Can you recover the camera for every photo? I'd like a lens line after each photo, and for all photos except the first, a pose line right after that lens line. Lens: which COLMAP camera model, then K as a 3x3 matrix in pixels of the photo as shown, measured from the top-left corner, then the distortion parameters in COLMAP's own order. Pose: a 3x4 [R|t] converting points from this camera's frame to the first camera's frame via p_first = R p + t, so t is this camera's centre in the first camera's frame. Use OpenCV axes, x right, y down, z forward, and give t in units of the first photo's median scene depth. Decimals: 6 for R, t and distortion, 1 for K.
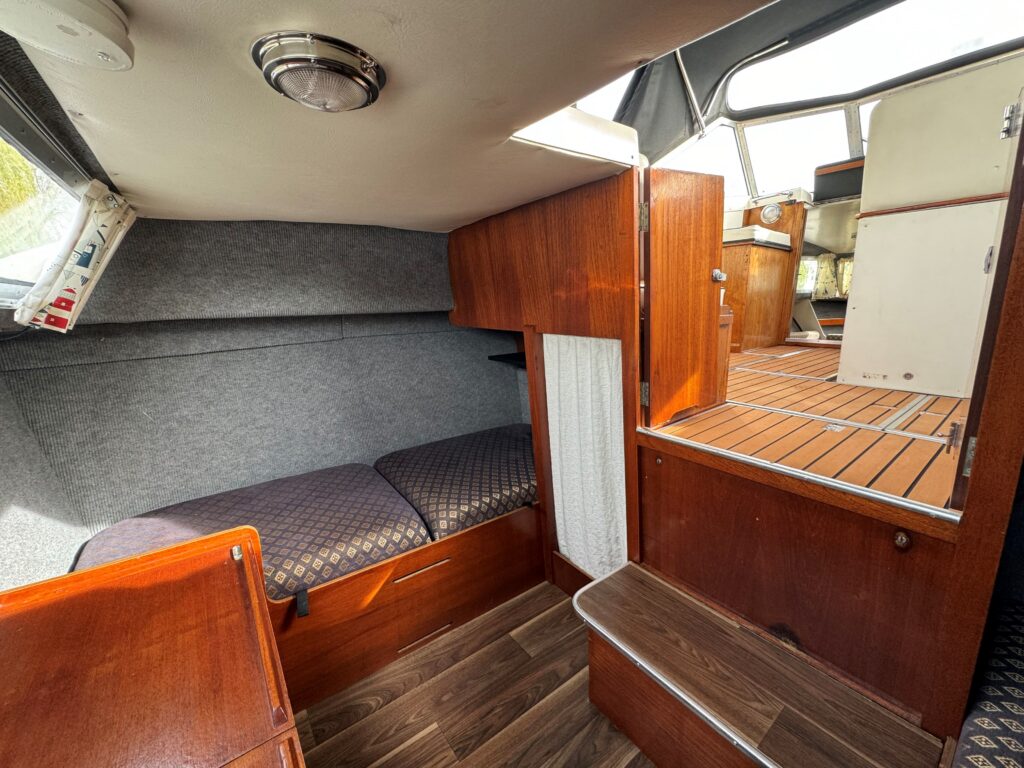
lens RADIAL K [[407.7, 0, 510.4], [0, 407.7, 384.6], [0, 0, 1]] dist [-0.002303, -0.000385]
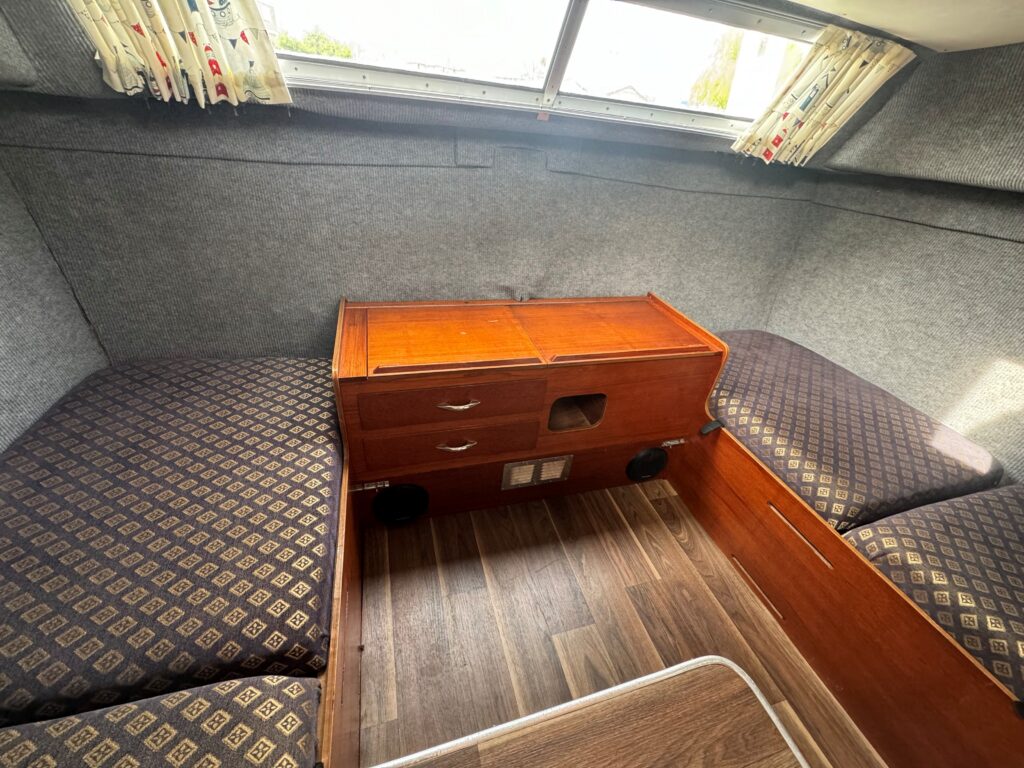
lens RADIAL K [[407.7, 0, 511.8], [0, 407.7, 384.4], [0, 0, 1]] dist [-0.002303, -0.000385]
pose [[-0.353249, 0.492609, -0.795331, 0.489535], [-0.274908, 0.757949, 0.591557, -0.092324], [0.894226, 0.427610, -0.132323, 0.475531]]
